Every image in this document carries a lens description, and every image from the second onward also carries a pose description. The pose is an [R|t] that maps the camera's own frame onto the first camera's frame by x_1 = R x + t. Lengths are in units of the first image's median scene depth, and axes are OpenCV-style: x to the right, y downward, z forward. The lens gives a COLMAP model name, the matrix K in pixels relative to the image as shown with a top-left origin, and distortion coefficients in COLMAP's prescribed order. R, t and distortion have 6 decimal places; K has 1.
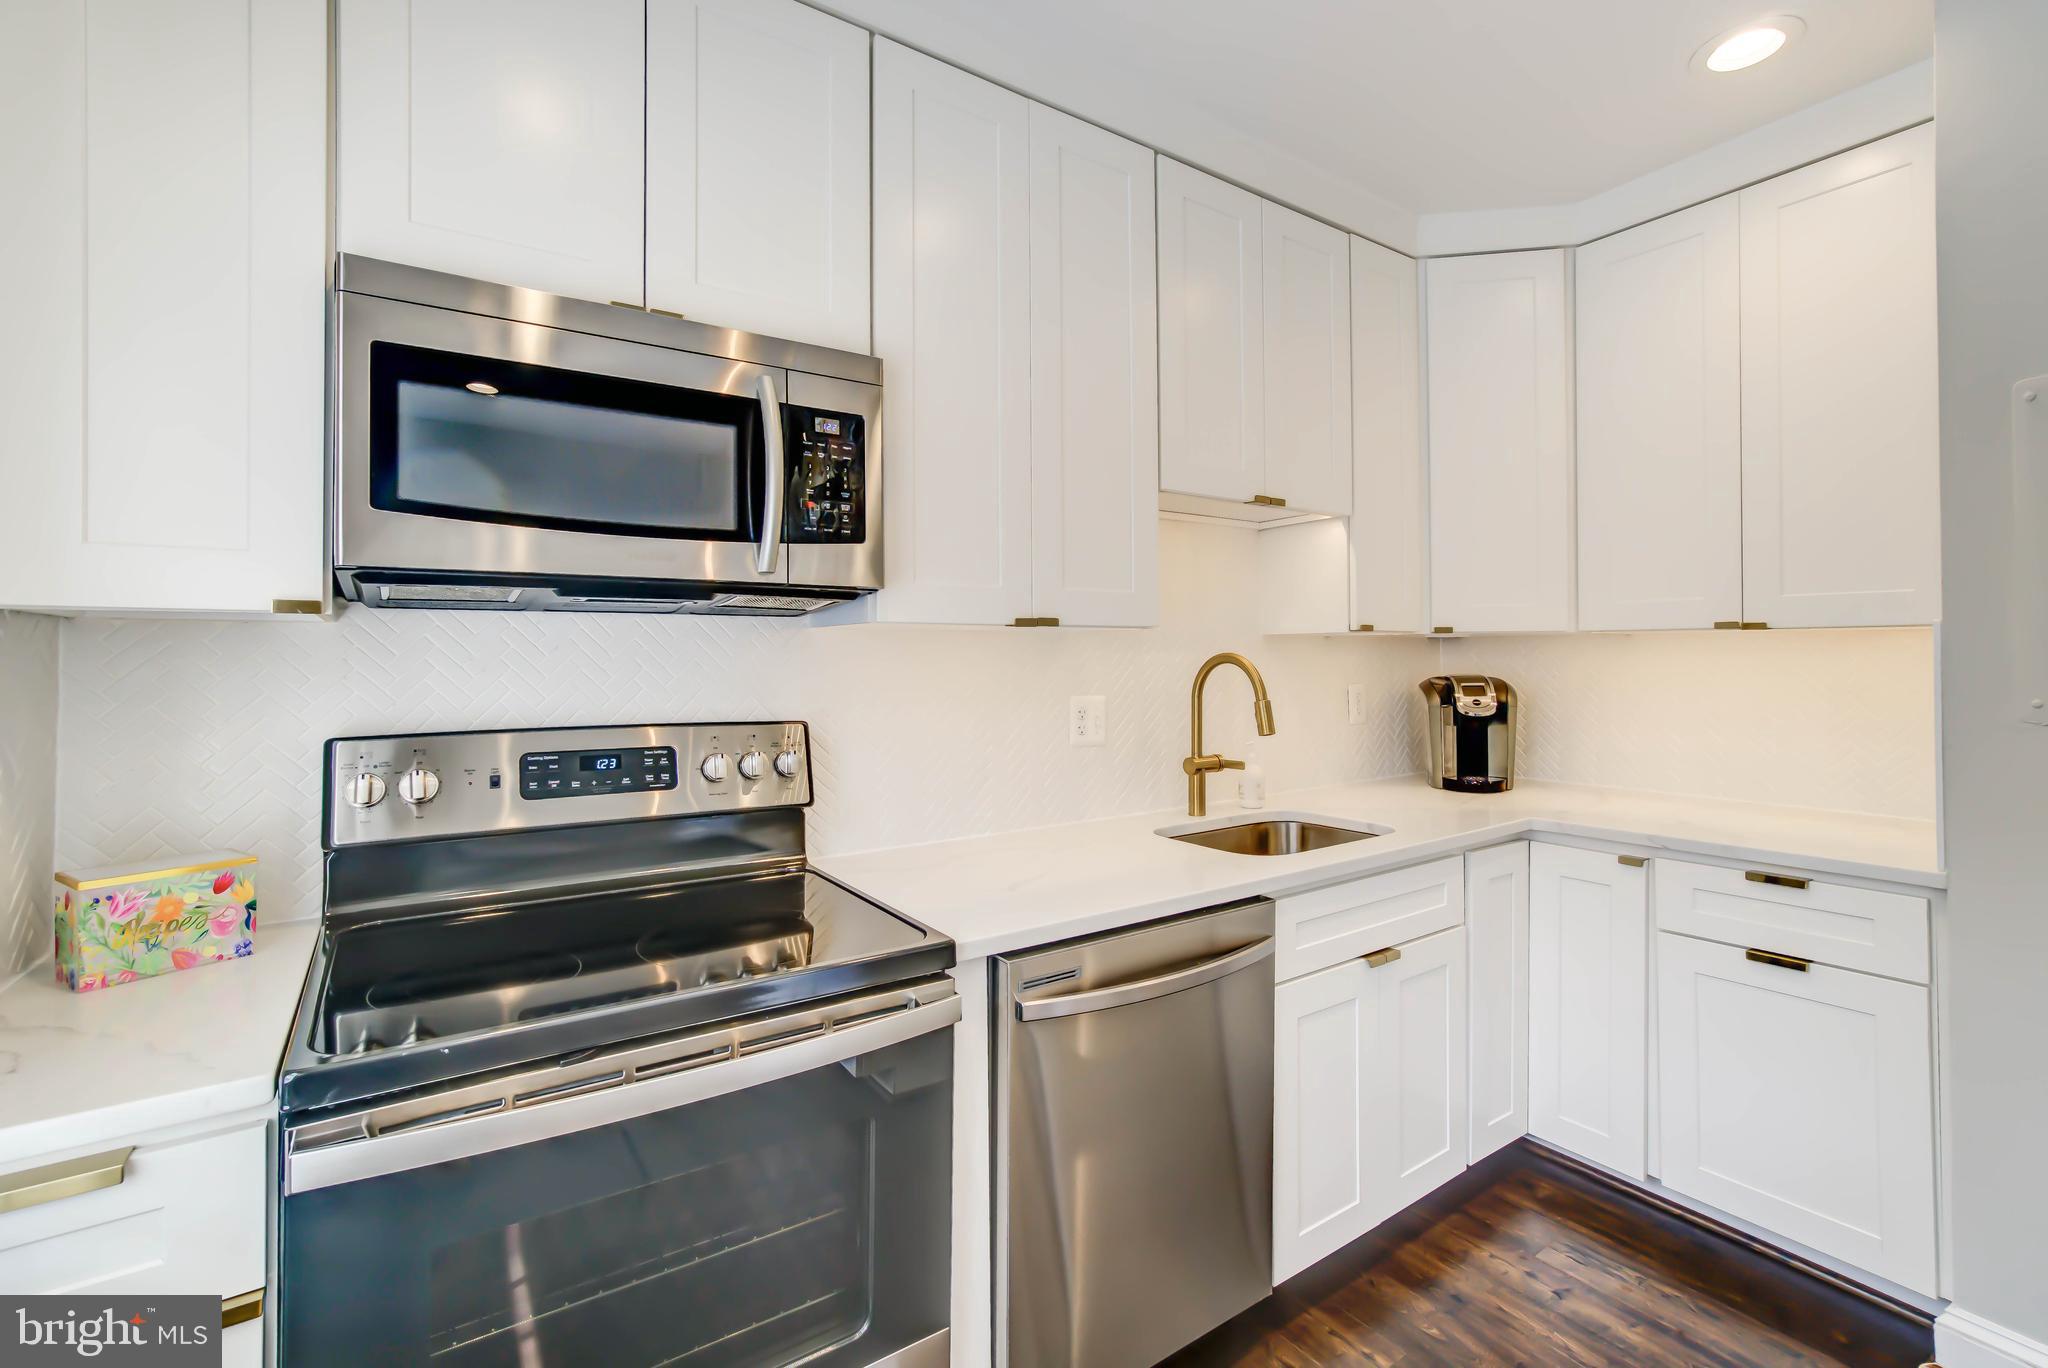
lens RADIAL K [[894.8, 0, 1024.2], [0, 894.8, 649.2], [0, 0, 1]] dist [-0.002616, 0.004333]
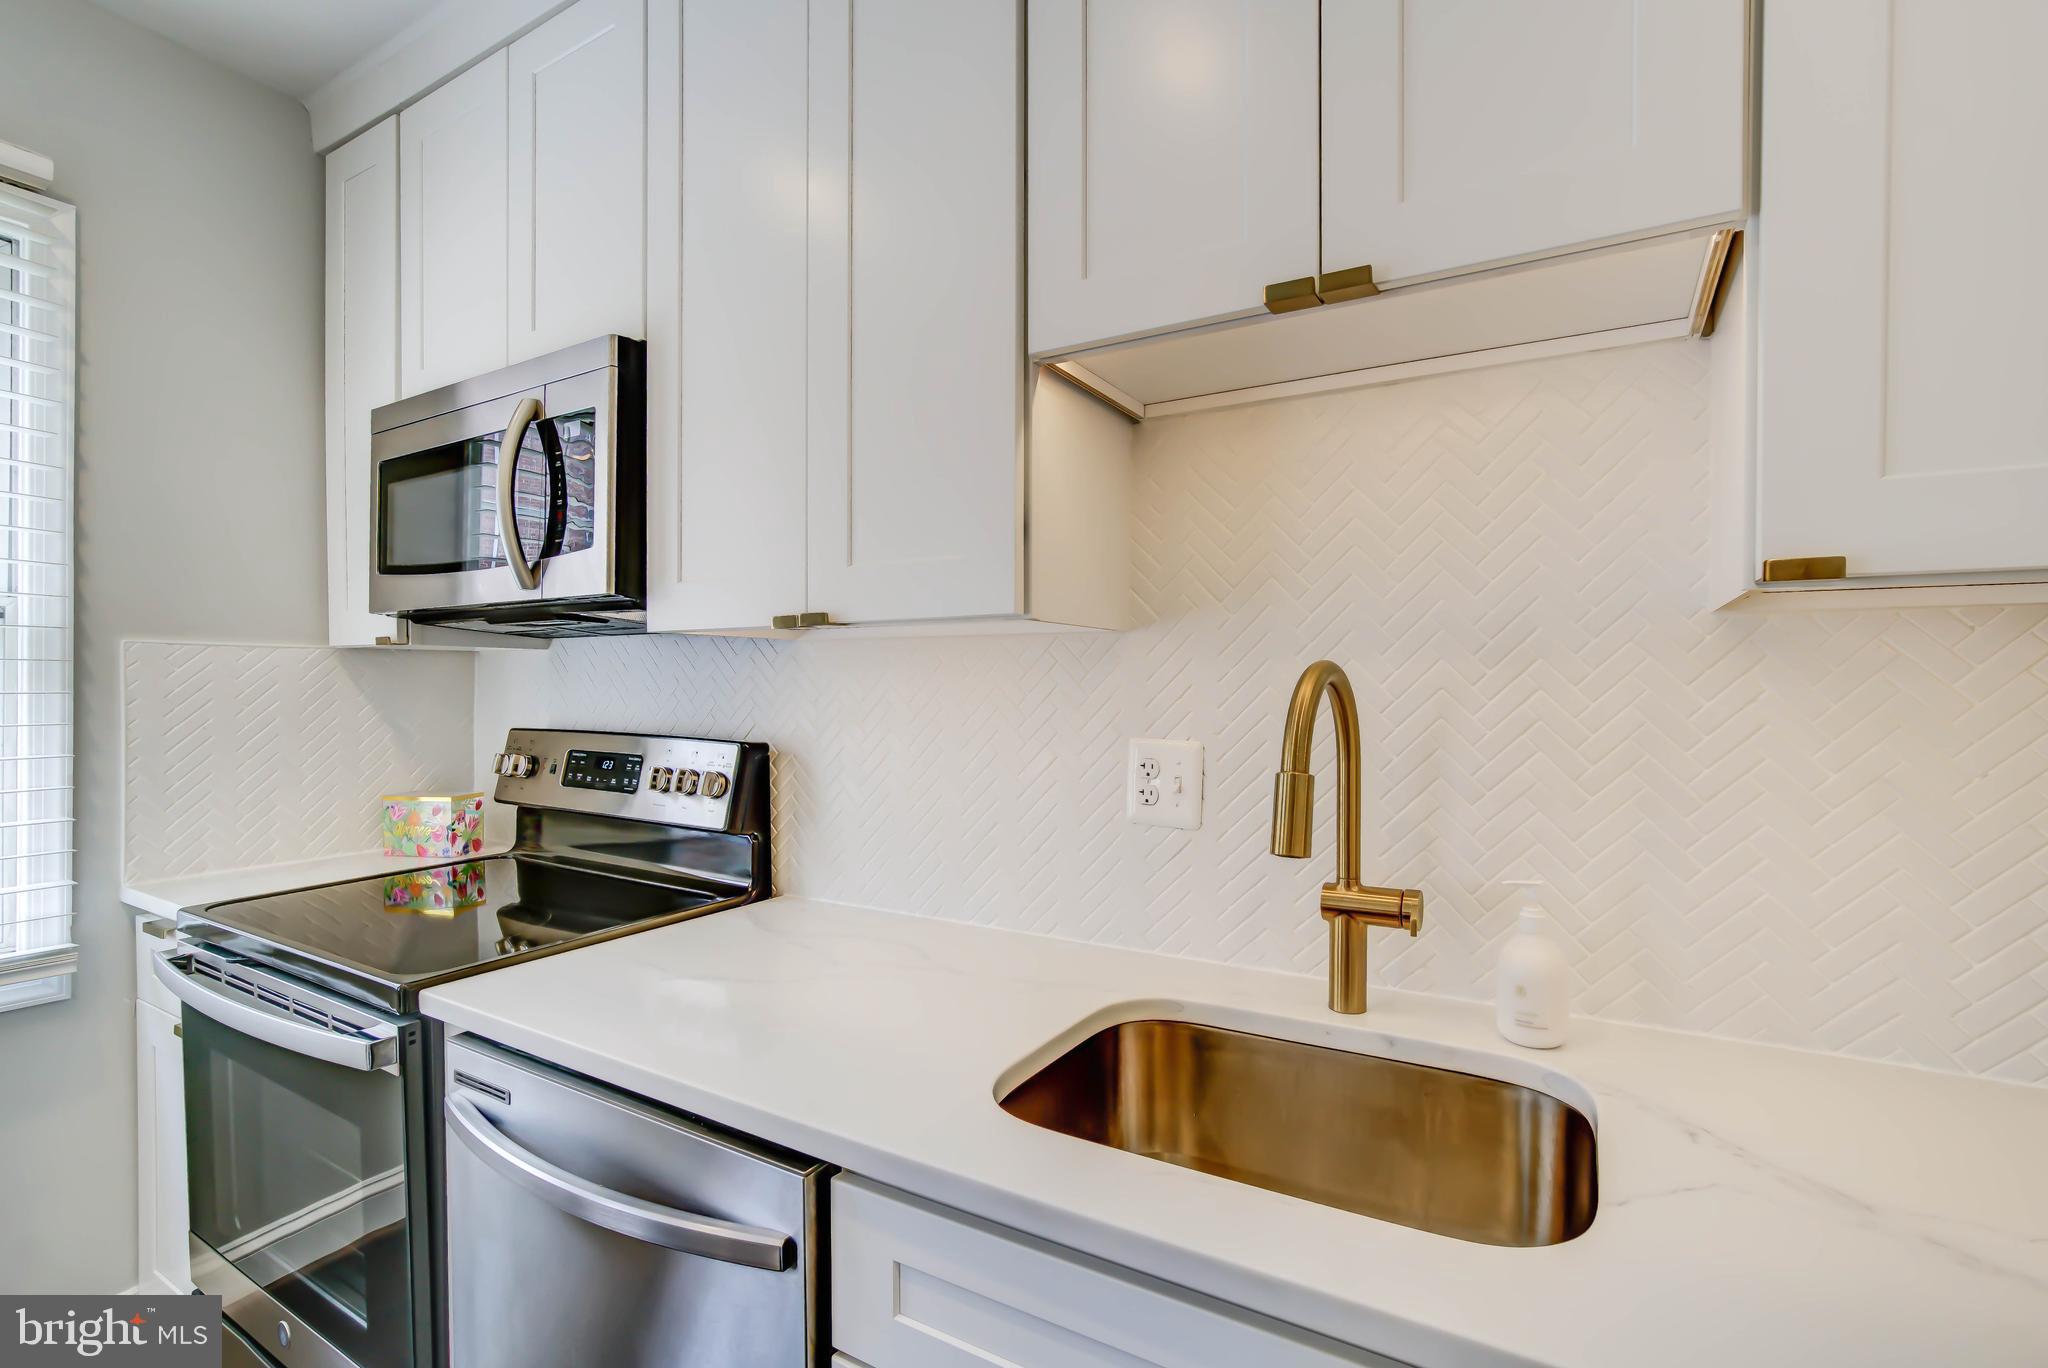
lens RADIAL K [[933.9, 0, 1024.0], [0, 933.9, 684.0], [0, 0, 1]] dist [-0.004567, 0.000026]
pose [[0.418121, 0.004174, -0.908382, 0.891709], [0.005242, 0.999962, 0.007008, 0.017879], [0.908376, -0.007692, 0.418084, 1.018264]]
